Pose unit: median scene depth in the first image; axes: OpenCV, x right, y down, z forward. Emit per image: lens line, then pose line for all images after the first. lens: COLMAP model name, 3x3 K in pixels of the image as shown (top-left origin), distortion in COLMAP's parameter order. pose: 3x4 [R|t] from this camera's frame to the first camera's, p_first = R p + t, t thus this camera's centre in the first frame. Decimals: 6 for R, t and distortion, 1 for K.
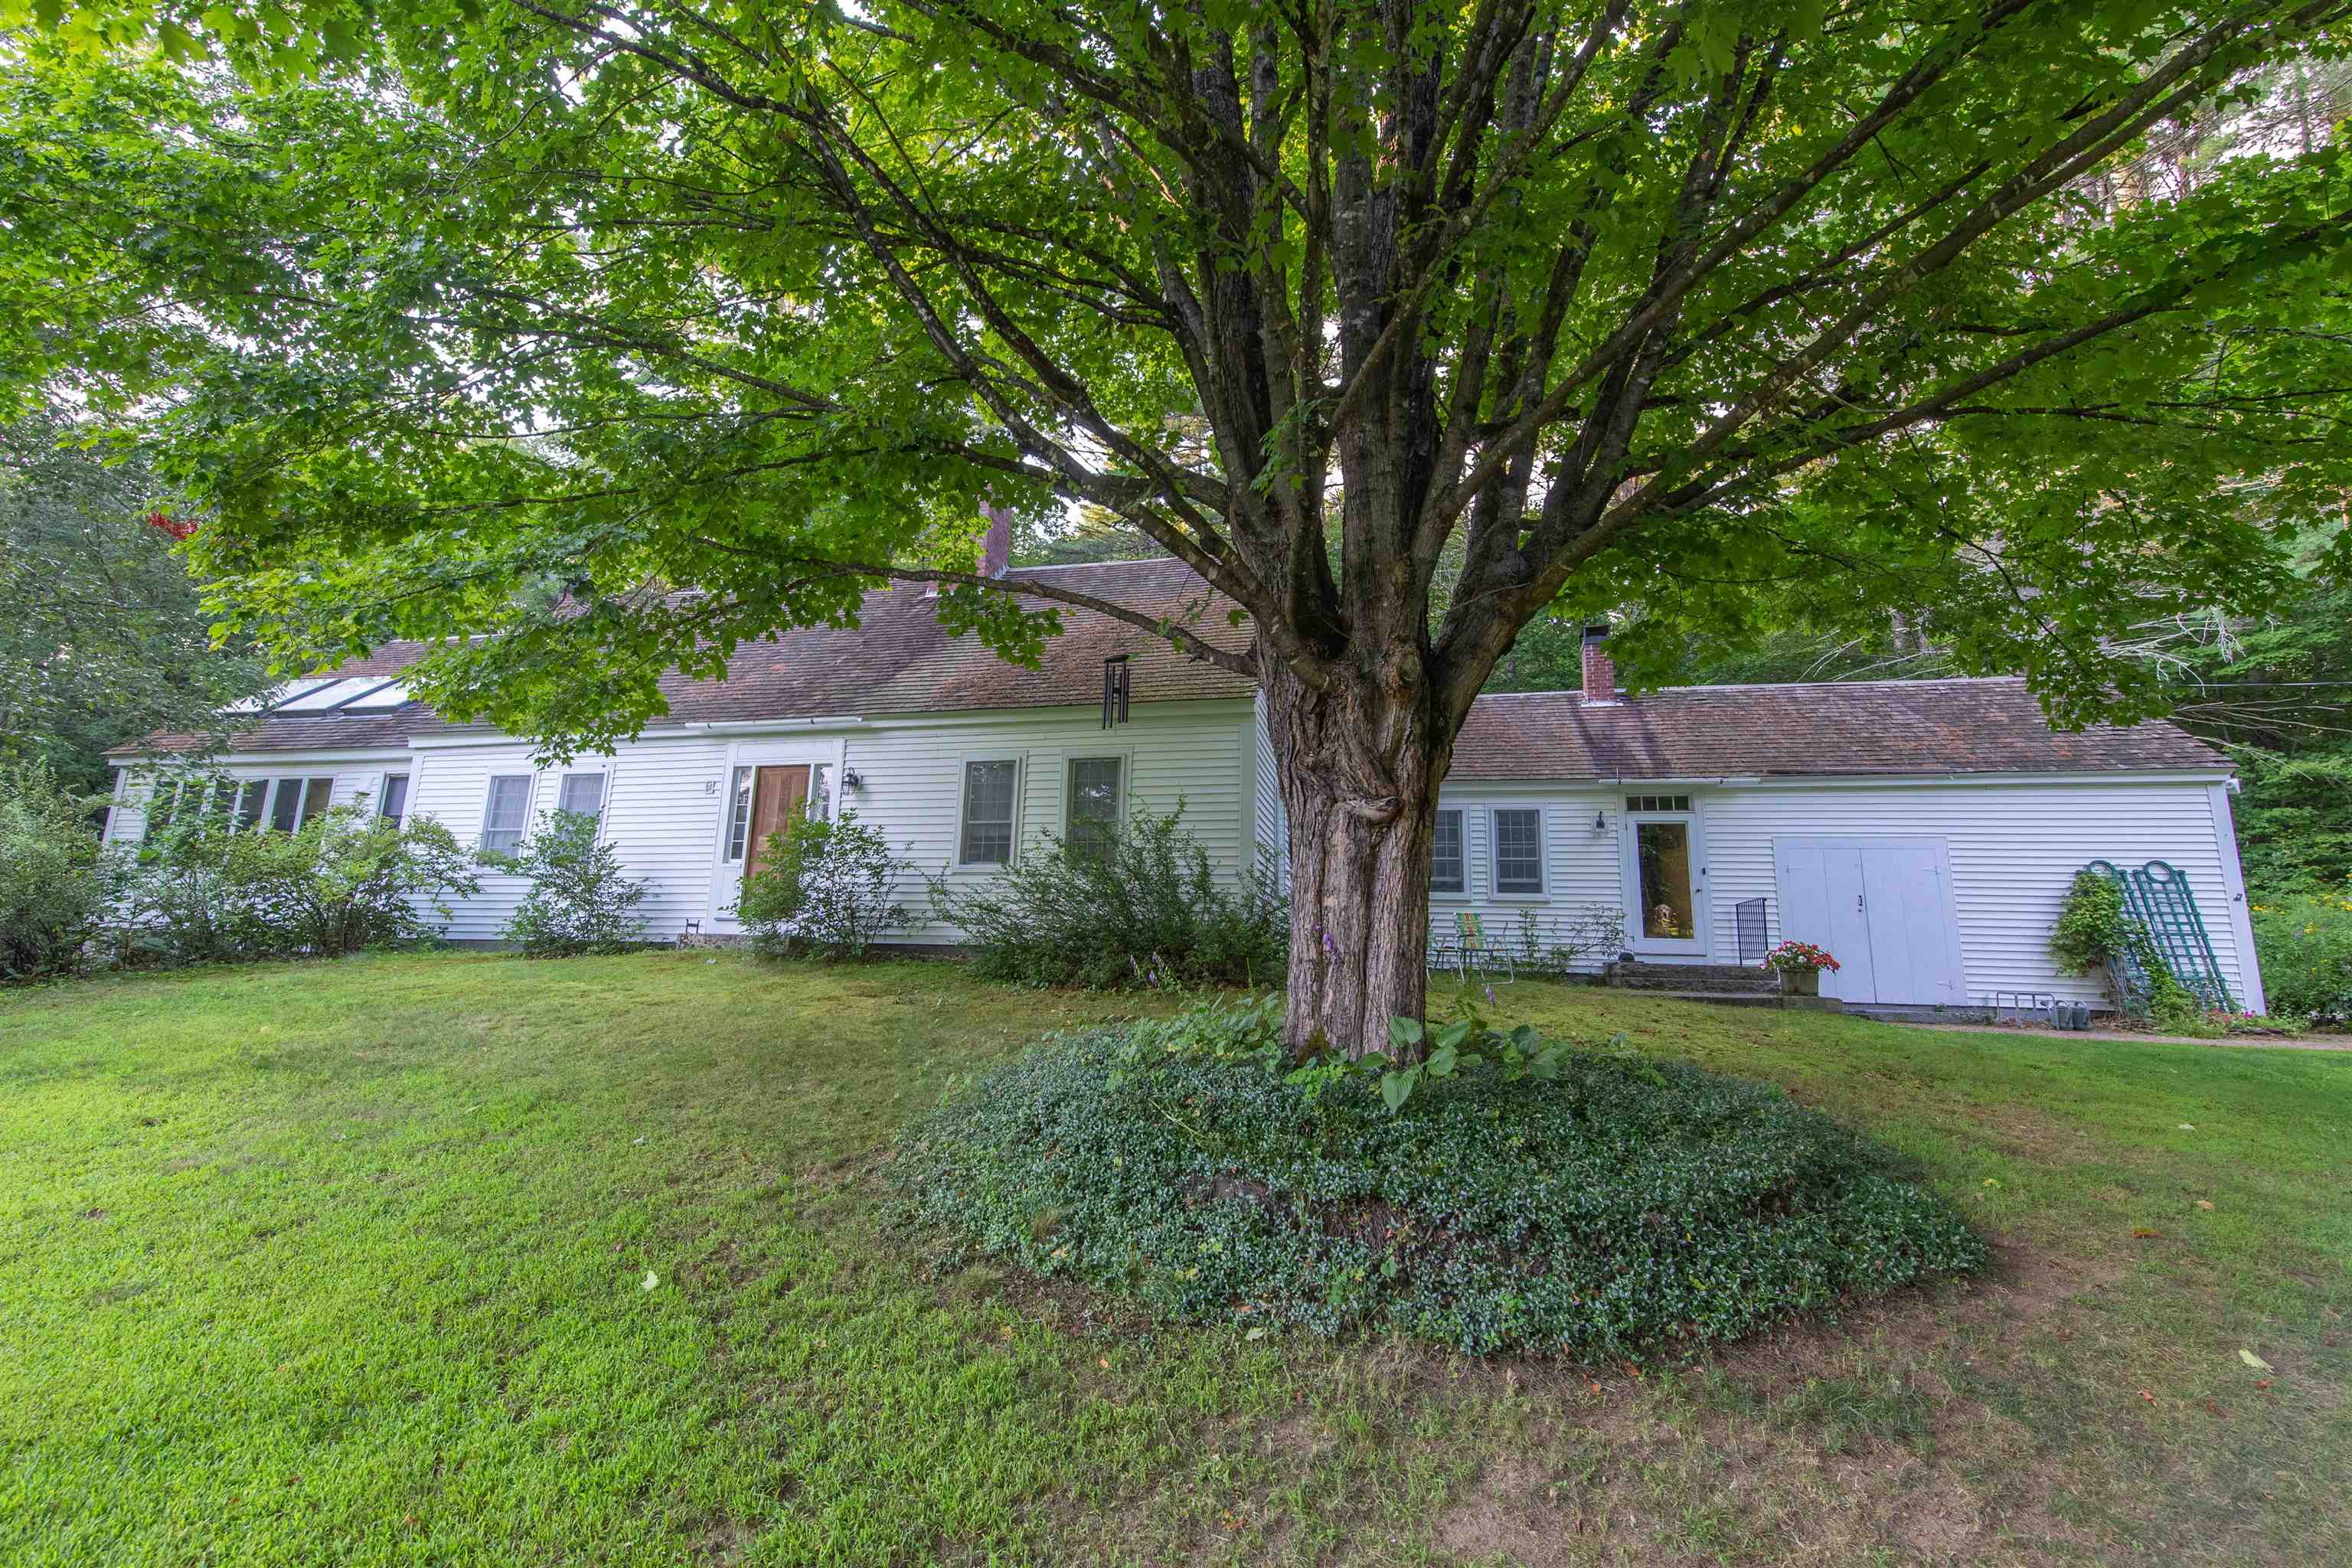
lens RADIAL K [[1011.3, 0, 1176.6], [0, 1011.3, 785.6], [0, 0, 1]] dist [-0.002241, -0.000113]
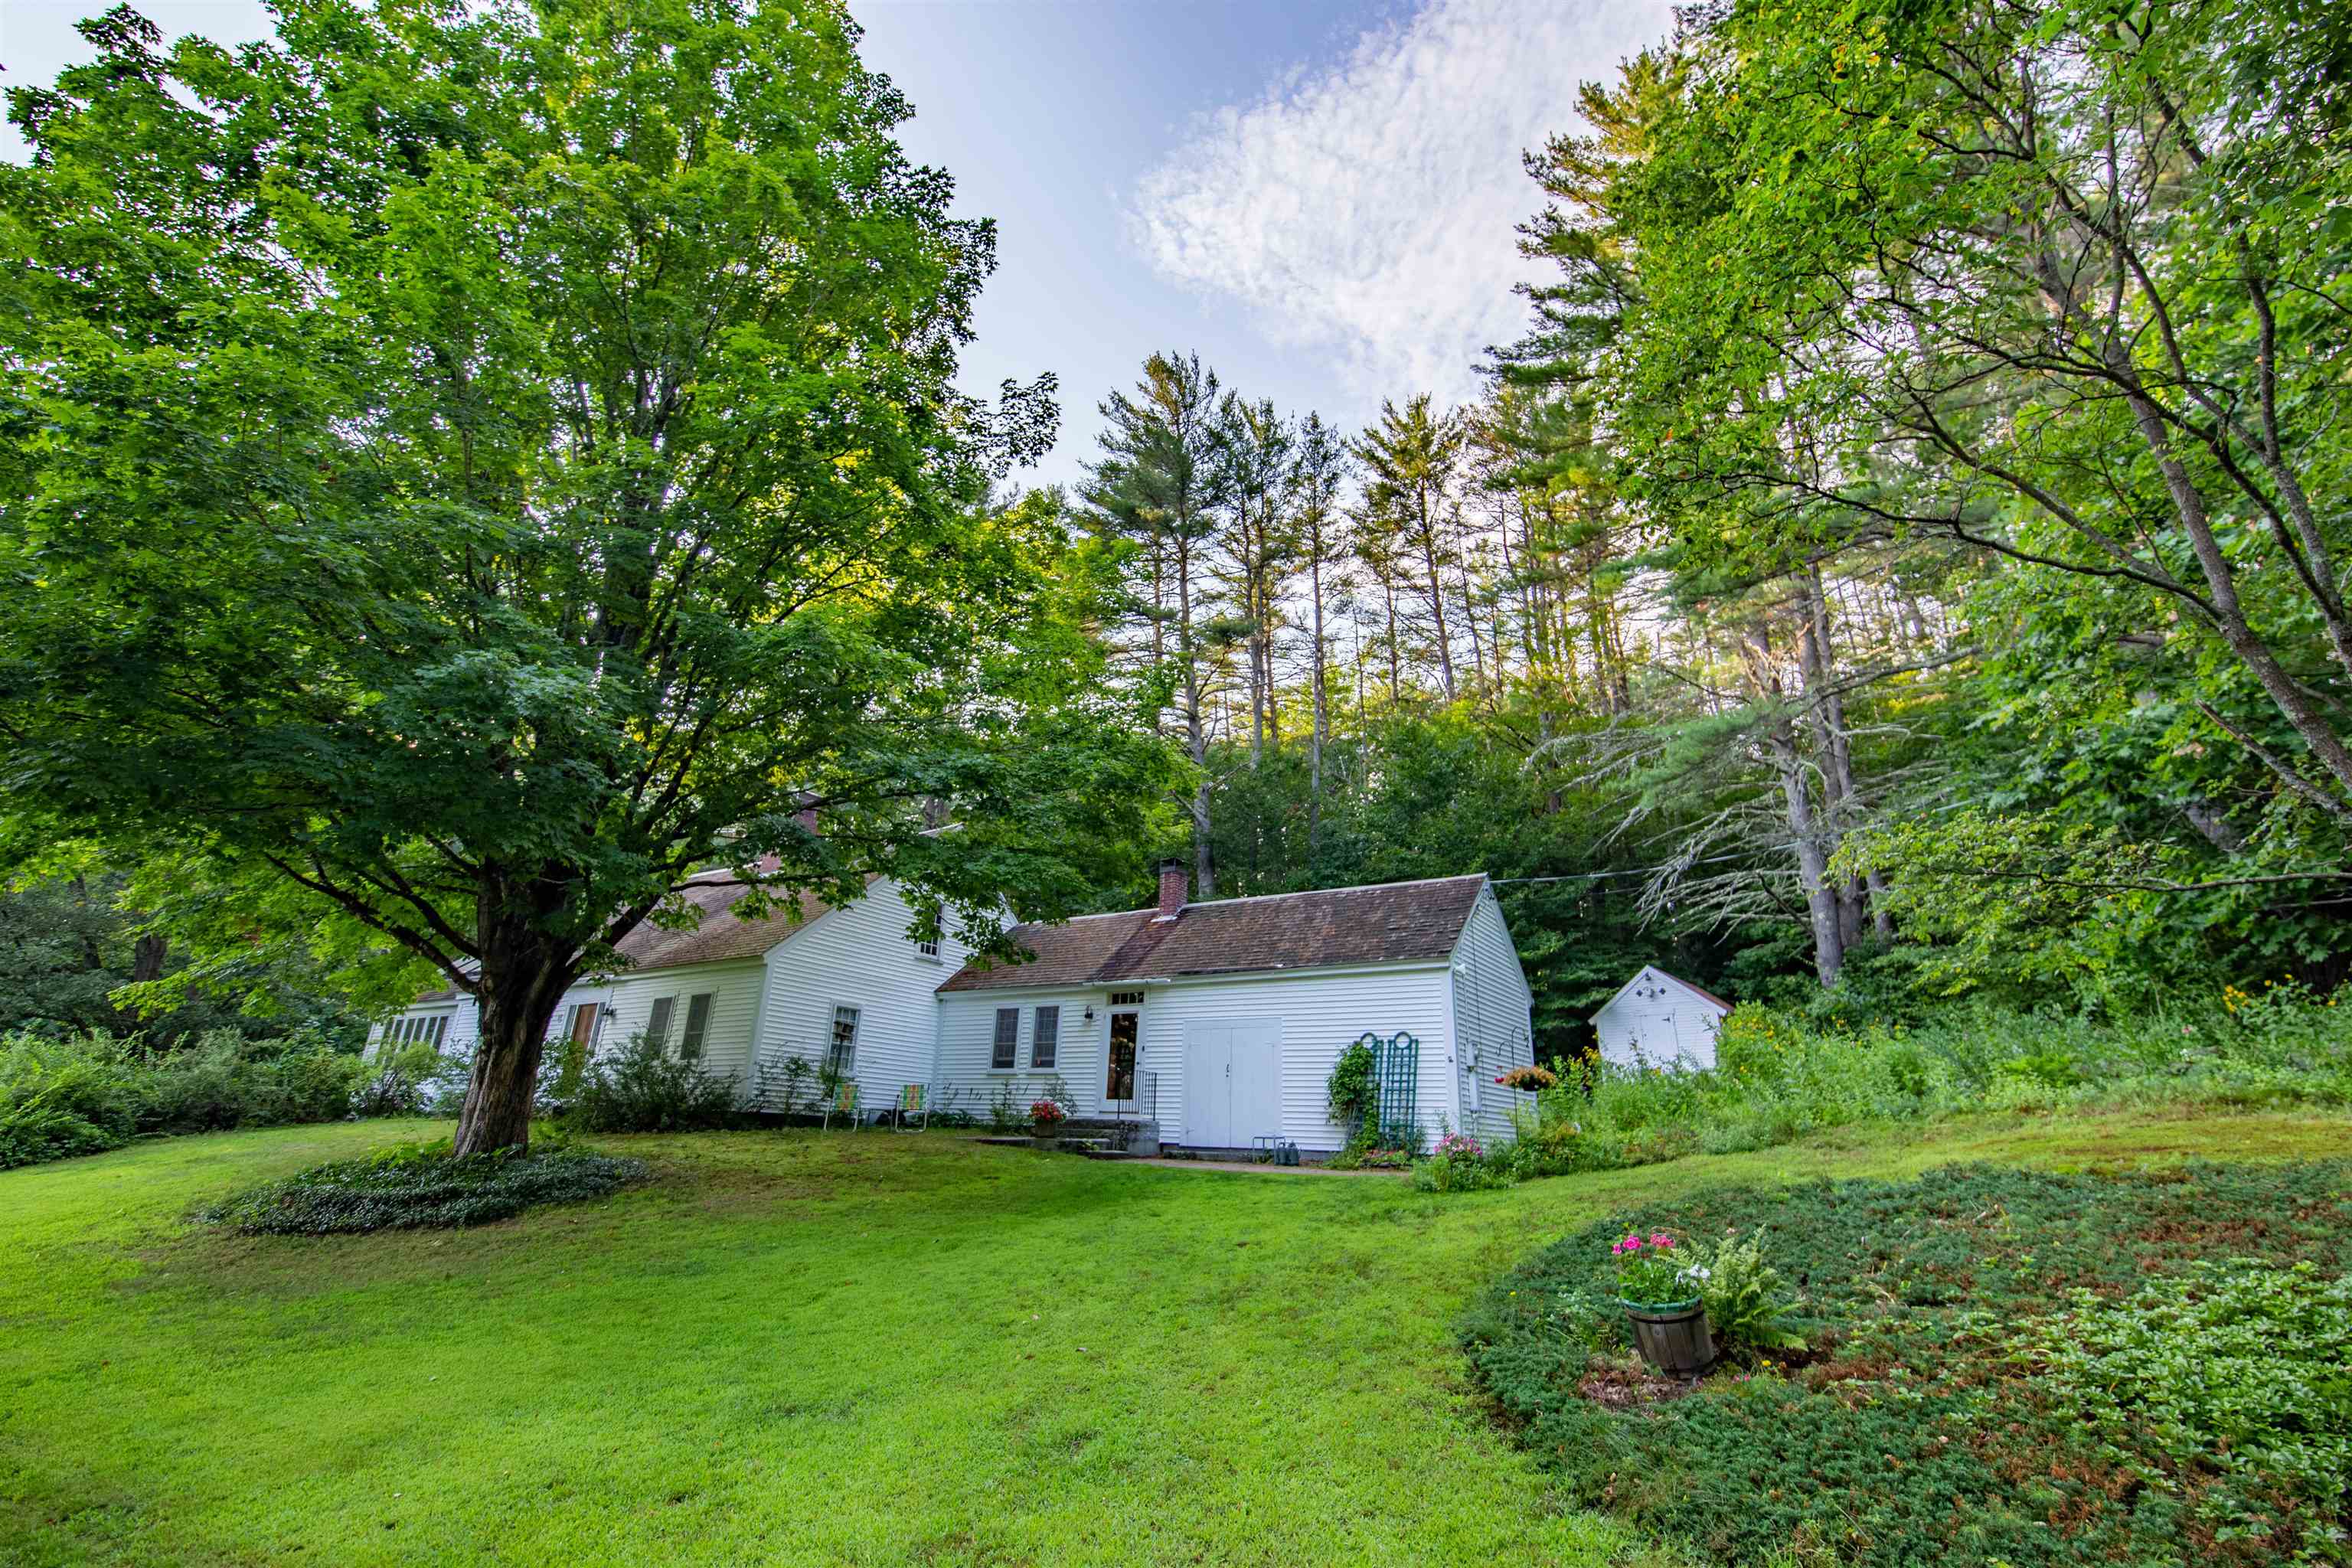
lens RADIAL K [[1011.3, 0, 1171.2], [0, 1011.3, 770.9], [0, 0, 1]] dist [-0.002241, -0.000113]
pose [[0.949234, -0.111194, -0.294265, 0.983028], [0.056818, 0.980662, -0.187280, -0.025500], [0.309398, 0.161053, 0.937195, -0.329013]]
